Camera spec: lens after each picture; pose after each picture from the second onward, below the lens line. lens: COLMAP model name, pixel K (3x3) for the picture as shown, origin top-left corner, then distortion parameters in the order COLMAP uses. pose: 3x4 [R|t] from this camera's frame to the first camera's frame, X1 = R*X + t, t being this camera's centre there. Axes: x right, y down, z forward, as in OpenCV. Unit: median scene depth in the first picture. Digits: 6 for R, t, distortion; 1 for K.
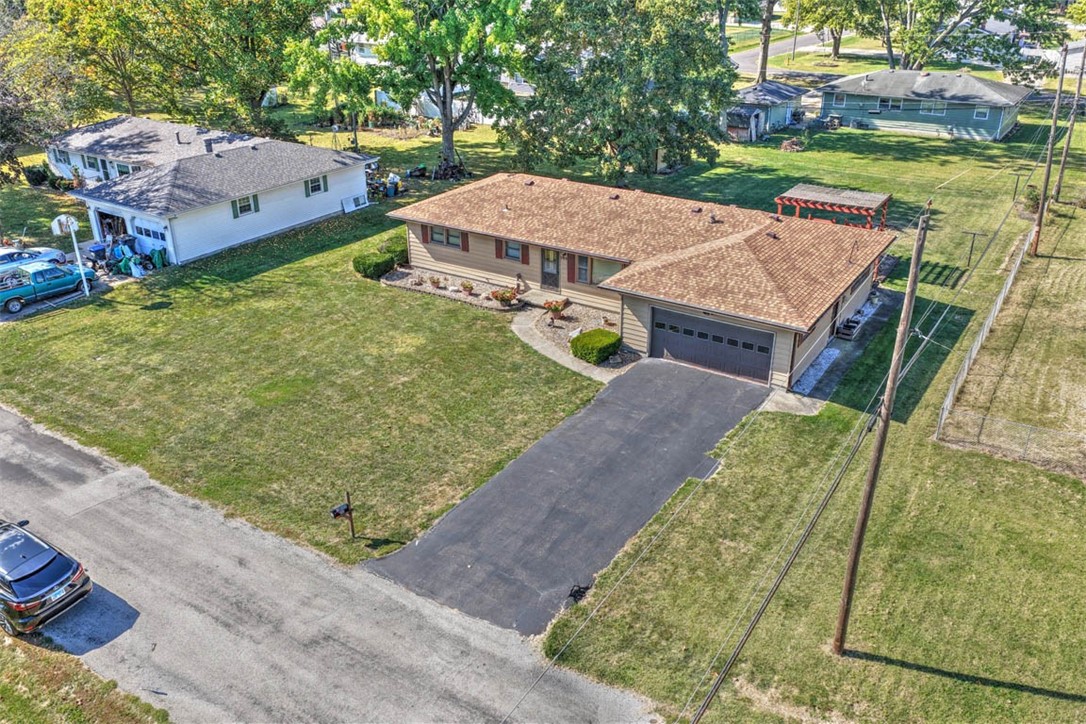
lens RADIAL K [[901.9, 0, 543.0], [0, 901.9, 362.0], [0, 0, 1]] dist [-0.010659, 0.039408]
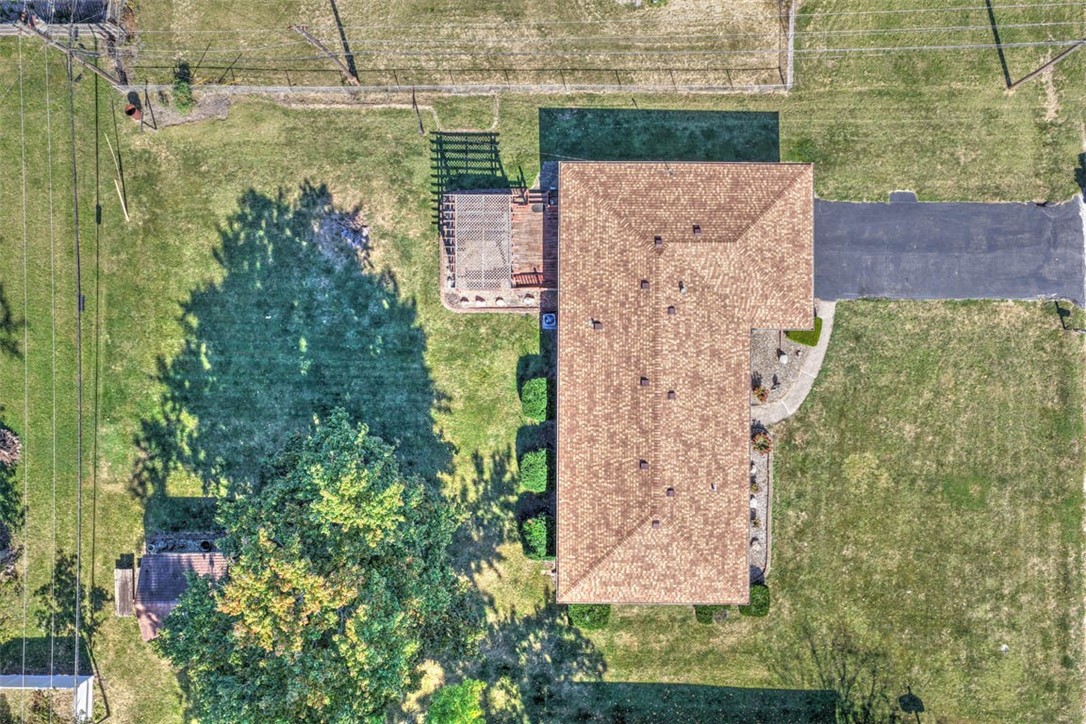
lens RADIAL K [[901.9, 0, 543.0], [0, 901.9, 362.0], [0, 0, 1]] dist [-0.010659, 0.039408]
pose [[-0.537624, -0.843050, 0.015058, 0.180294], [0.372458, -0.221424, 0.901247, -1.201611], [-0.756462, 0.490141, 0.433043, 0.650893]]
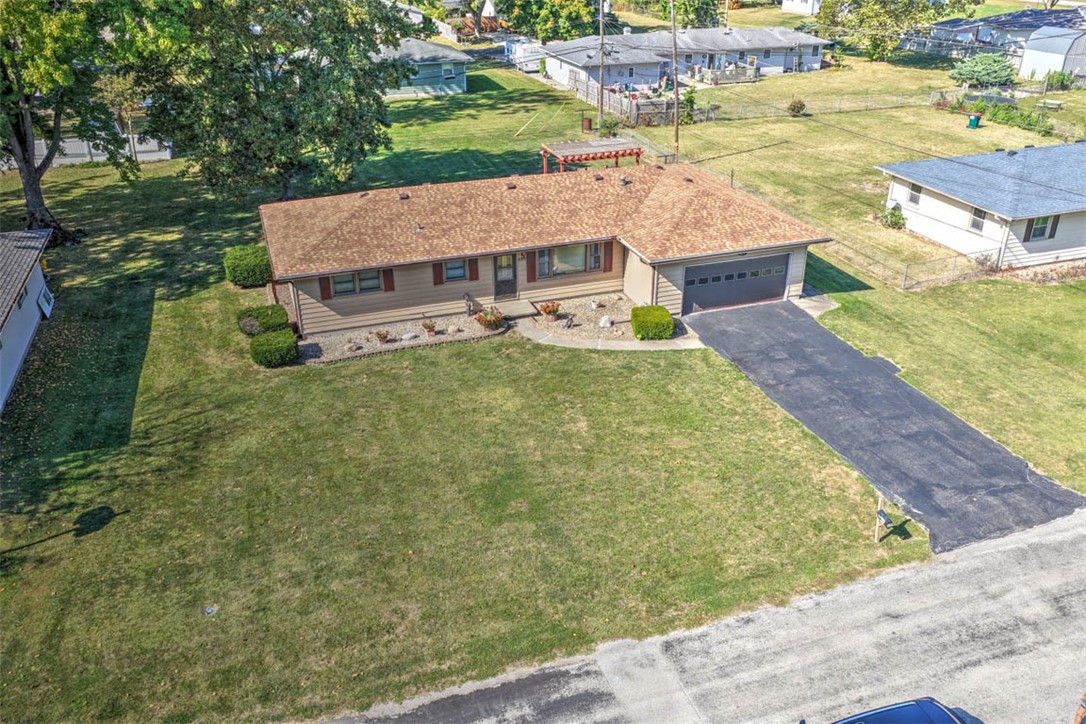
lens RADIAL K [[901.9, 0, 543.0], [0, 901.9, 362.0], [0, 0, 1]] dist [-0.010659, 0.039408]
pose [[0.617171, -0.354139, 0.702628, -0.641098], [0.339690, 0.925403, 0.168047, -0.163136], [-0.709726, 0.134962, 0.691429, 0.354660]]
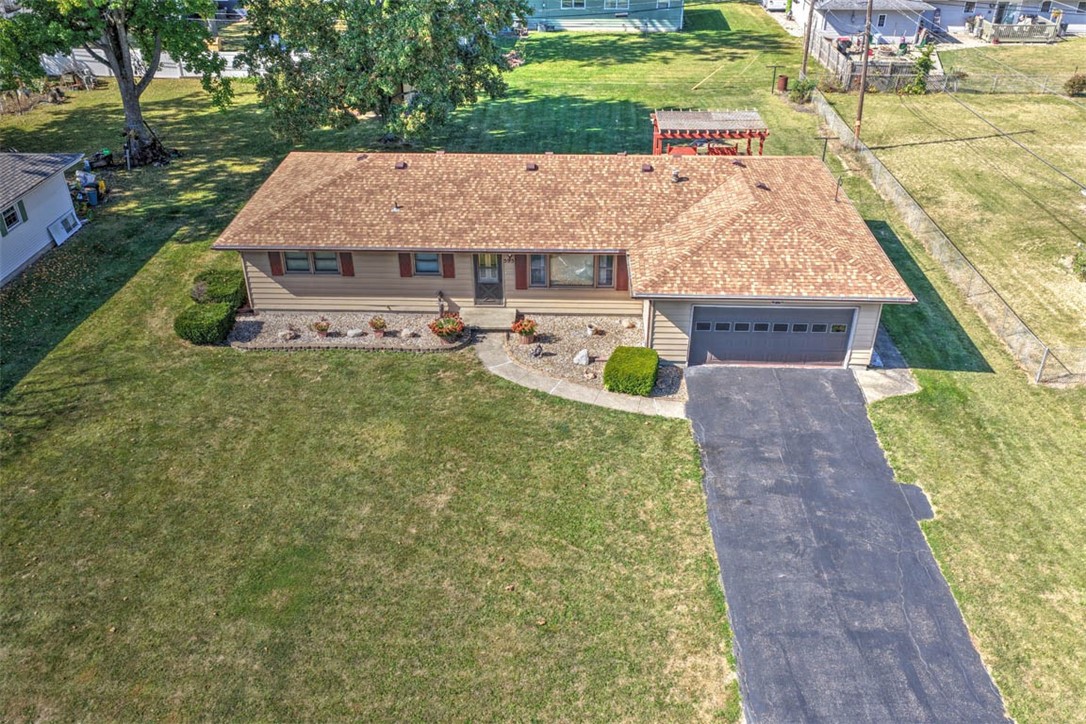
lens RADIAL K [[901.9, 0, 543.0], [0, 901.9, 362.0], [0, 0, 1]] dist [-0.010659, 0.039408]
pose [[0.858750, -0.265090, 0.438493, -0.302835], [0.218693, 0.963532, 0.154209, -0.141776], [-0.463381, -0.036531, 0.885406, 0.308240]]
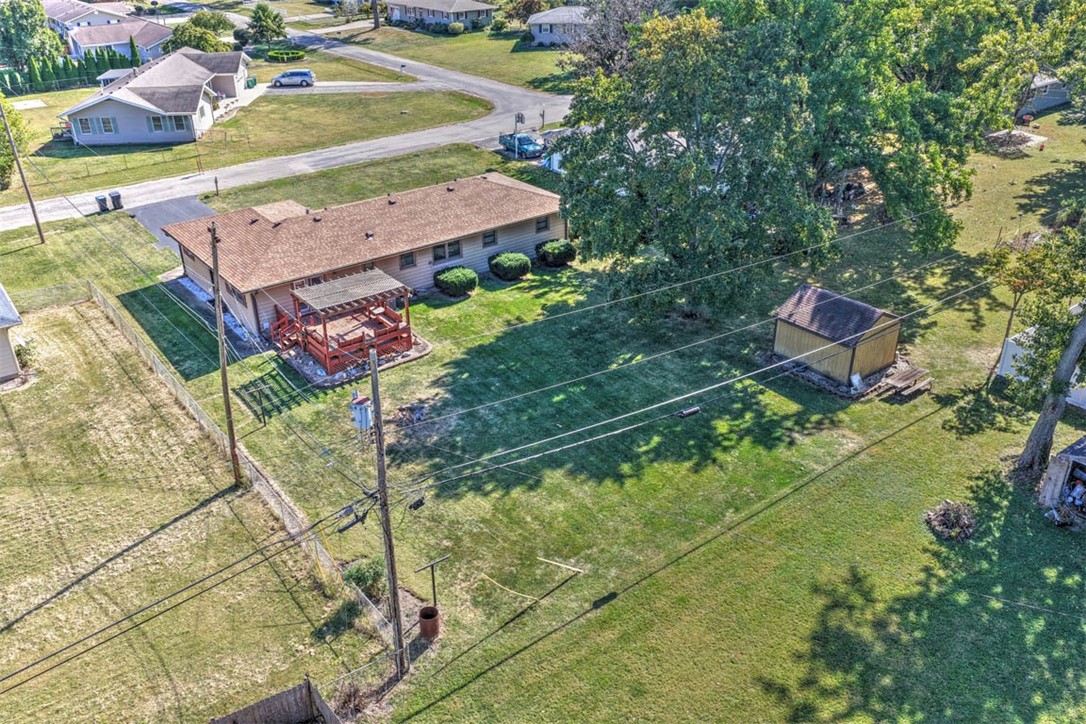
lens RADIAL K [[901.9, 0, 543.0], [0, 901.9, 362.0], [0, 0, 1]] dist [-0.010659, 0.039408]
pose [[-0.332170, 0.446223, -0.830992, 1.213799], [-0.394183, 0.734721, 0.552092, -0.825039], [0.856903, 0.510951, -0.068159, 1.425239]]
